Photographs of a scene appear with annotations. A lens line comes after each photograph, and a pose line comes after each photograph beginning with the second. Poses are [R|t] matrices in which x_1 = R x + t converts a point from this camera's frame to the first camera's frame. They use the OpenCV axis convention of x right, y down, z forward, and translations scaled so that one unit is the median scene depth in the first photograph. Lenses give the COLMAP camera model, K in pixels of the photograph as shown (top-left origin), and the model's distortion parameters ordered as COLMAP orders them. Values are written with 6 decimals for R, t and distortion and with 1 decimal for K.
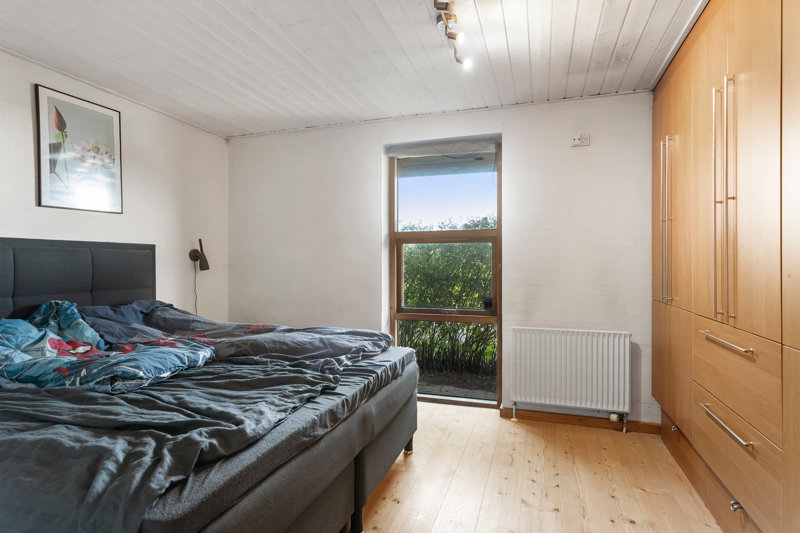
lens RADIAL K [[425.3, 0, 405.0], [0, 425.3, 265.6], [0, 0, 1]] dist [-0.001816, 0.003018]
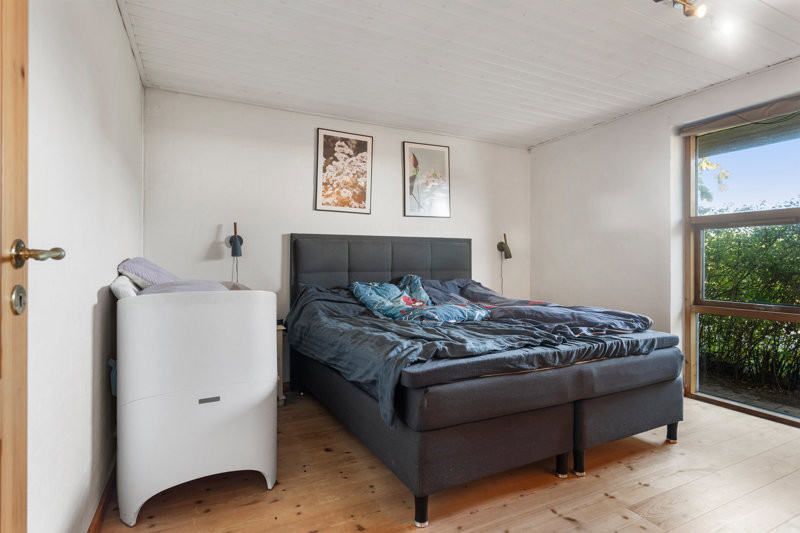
lens RADIAL K [[425.3, 0, 398.9], [0, 425.3, 264.2], [0, 0, 1]] dist [-0.001816, 0.003018]
pose [[0.695479, 0.008308, -0.718498, 0.290823], [-0.008589, 0.999958, 0.003248, 0.037762], [0.718495, 0.003912, 0.695521, -0.140237]]
